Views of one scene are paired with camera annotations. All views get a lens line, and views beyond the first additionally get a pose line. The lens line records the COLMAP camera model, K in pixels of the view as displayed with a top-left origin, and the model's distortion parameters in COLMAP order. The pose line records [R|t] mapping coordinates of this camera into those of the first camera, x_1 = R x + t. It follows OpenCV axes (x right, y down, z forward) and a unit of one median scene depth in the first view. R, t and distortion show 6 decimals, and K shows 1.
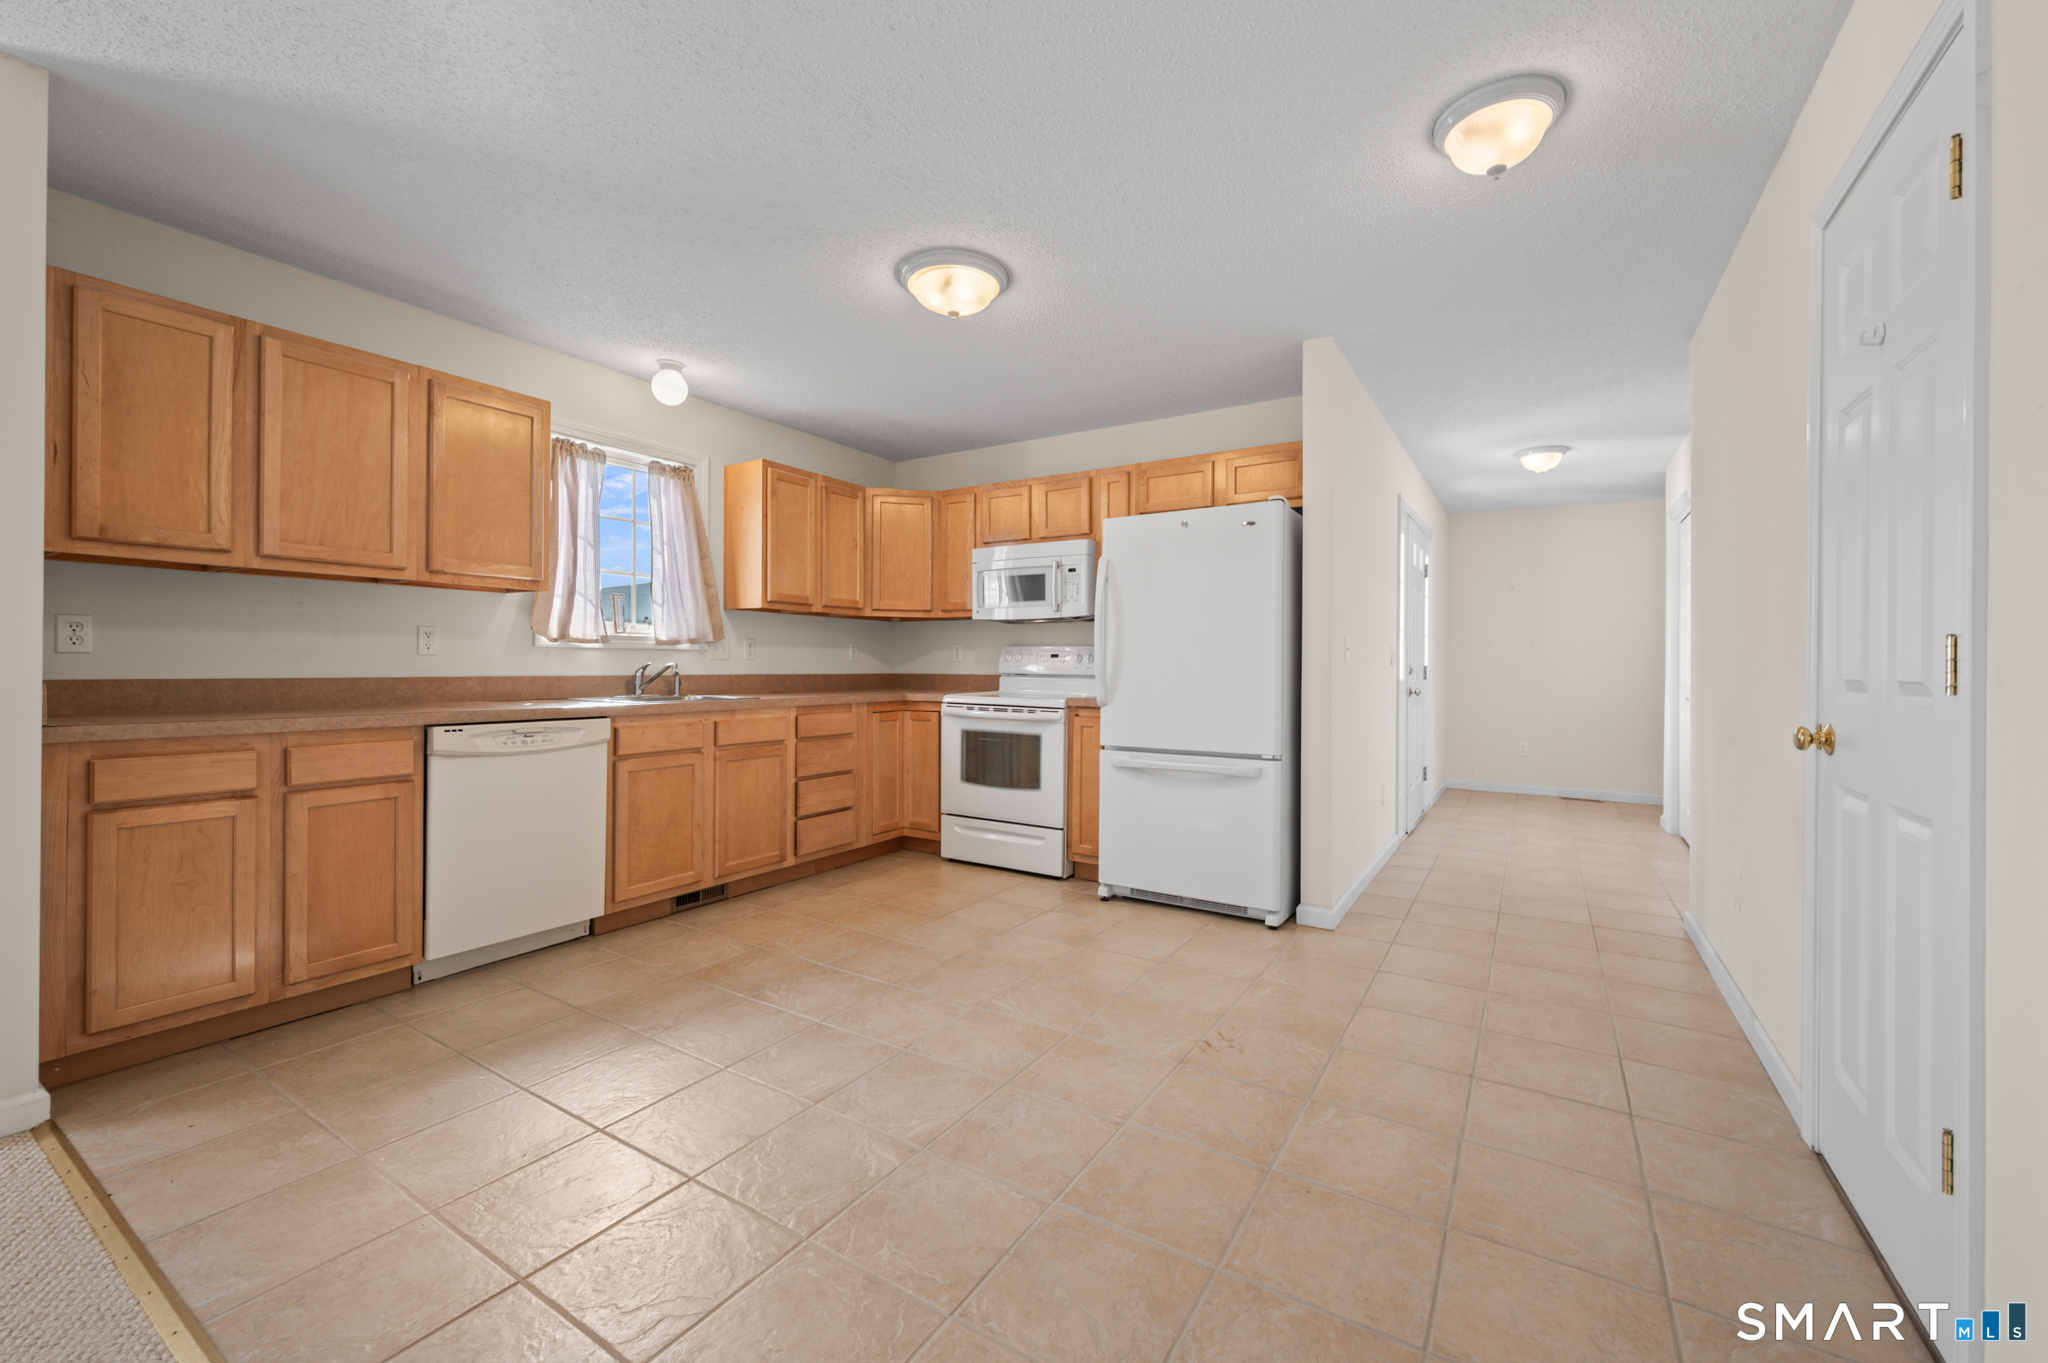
lens RADIAL K [[813.2, 0, 1032.0], [0, 813.2, 664.7], [0, 0, 1]] dist [-0.002716, 0.001776]
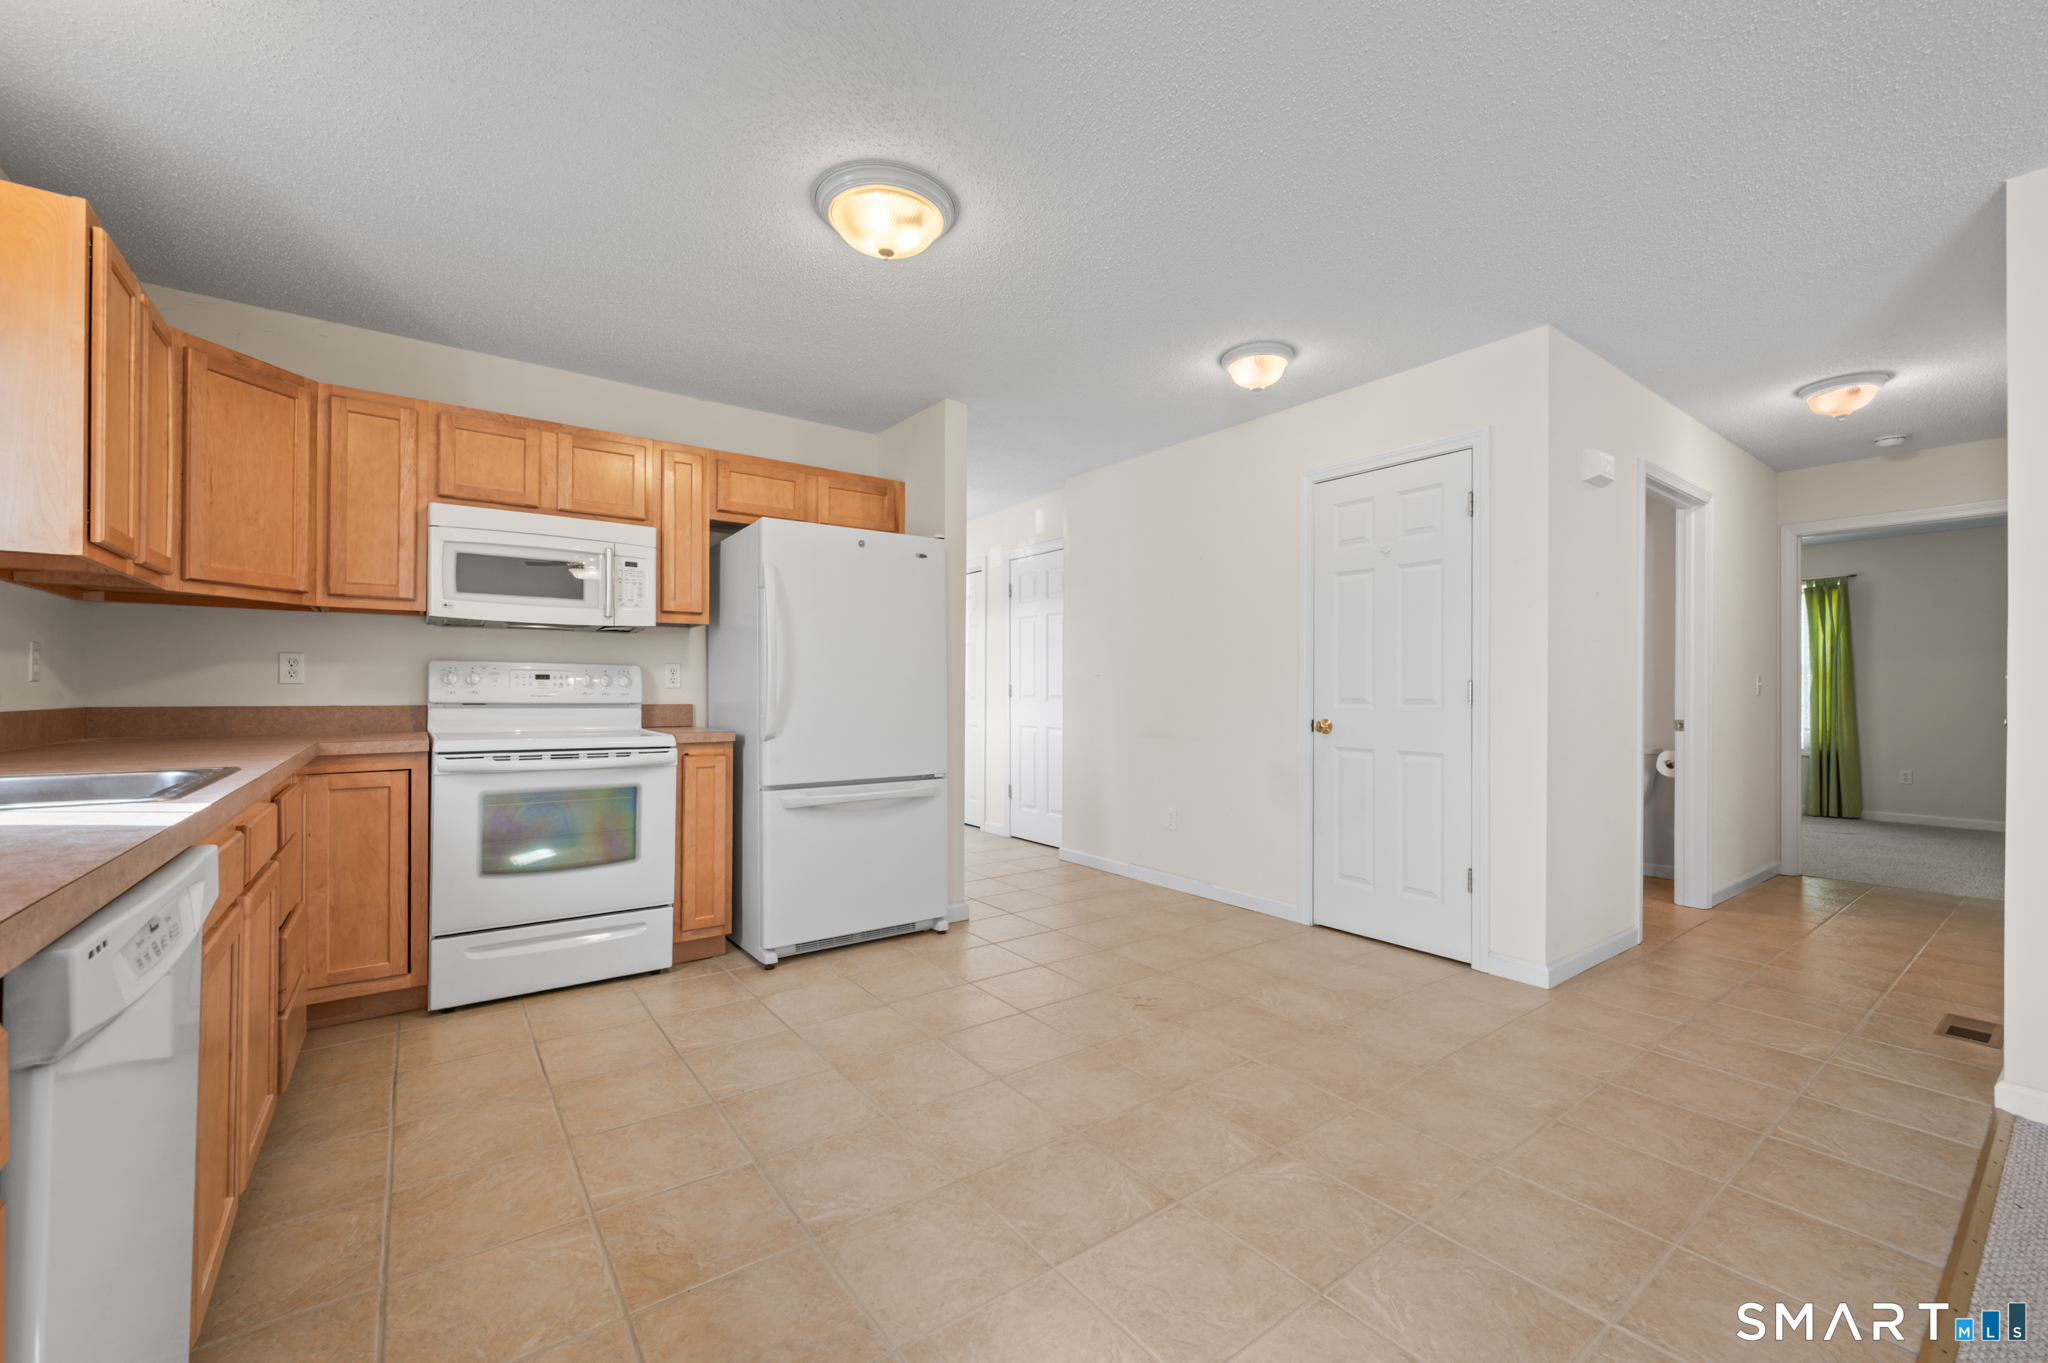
lens RADIAL K [[813.2, 0, 1027.2], [0, 813.2, 690.6], [0, 0, 1]] dist [-0.002716, 0.001776]
pose [[0.371298, -0.002596, 0.928510, -0.651502], [-0.002553, 0.999989, 0.003817, -0.004011], [-0.928510, -0.003787, 0.371287, 0.476789]]
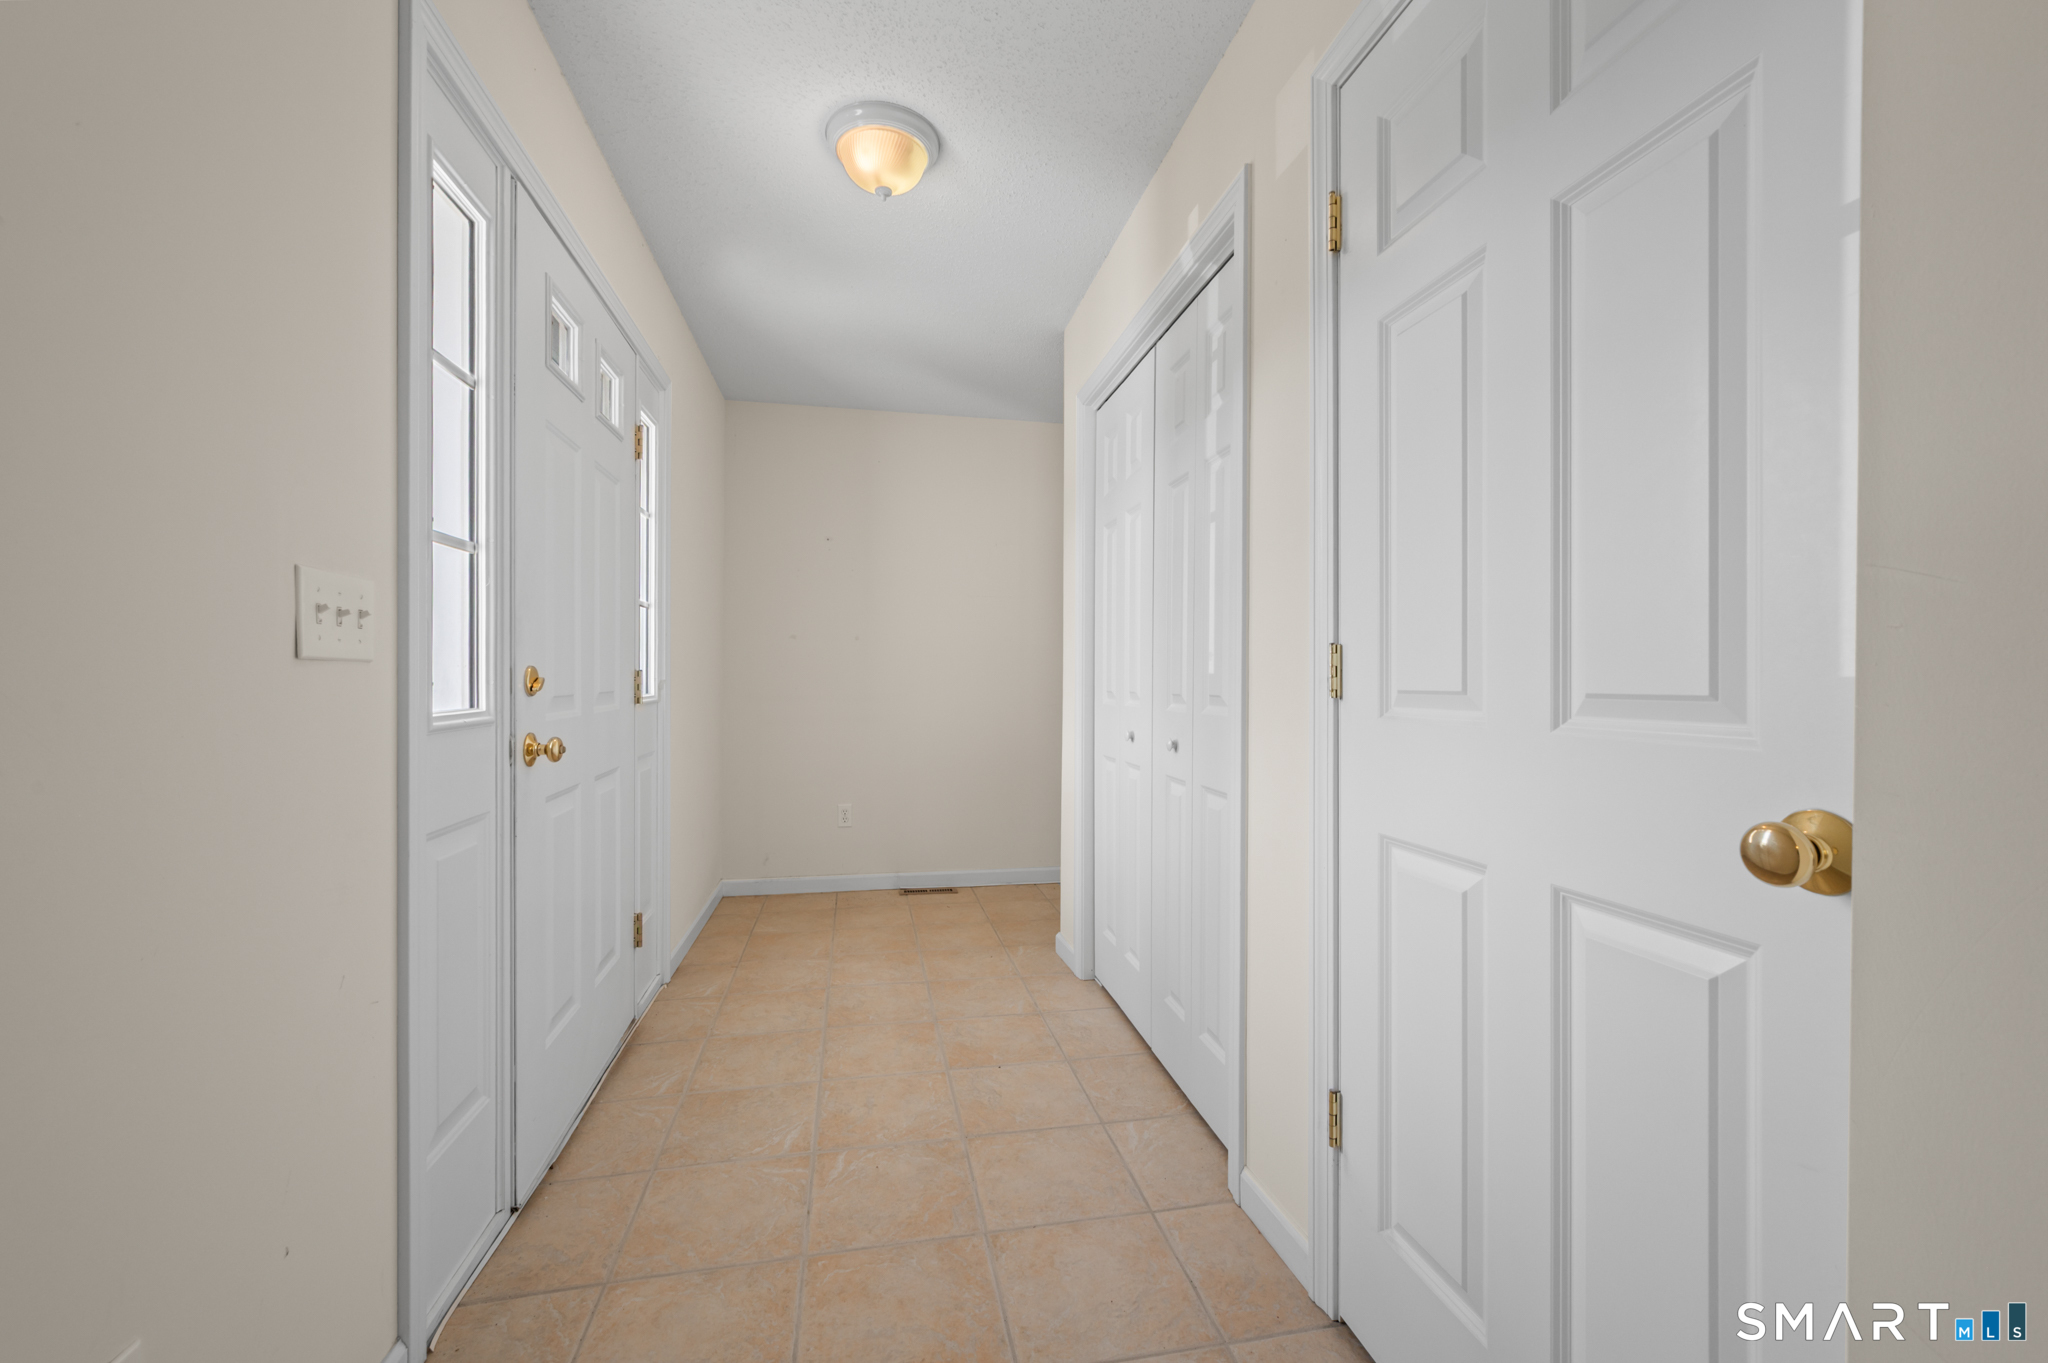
lens RADIAL K [[813.2, 0, 1021.9], [0, 813.2, 684.3], [0, 0, 1]] dist [-0.002716, 0.001776]
pose [[0.727018, -0.006944, 0.686583, 0.595038], [-0.000825, 0.999939, 0.010987, 0.006579], [-0.686618, -0.008554, 0.726968, 0.984245]]
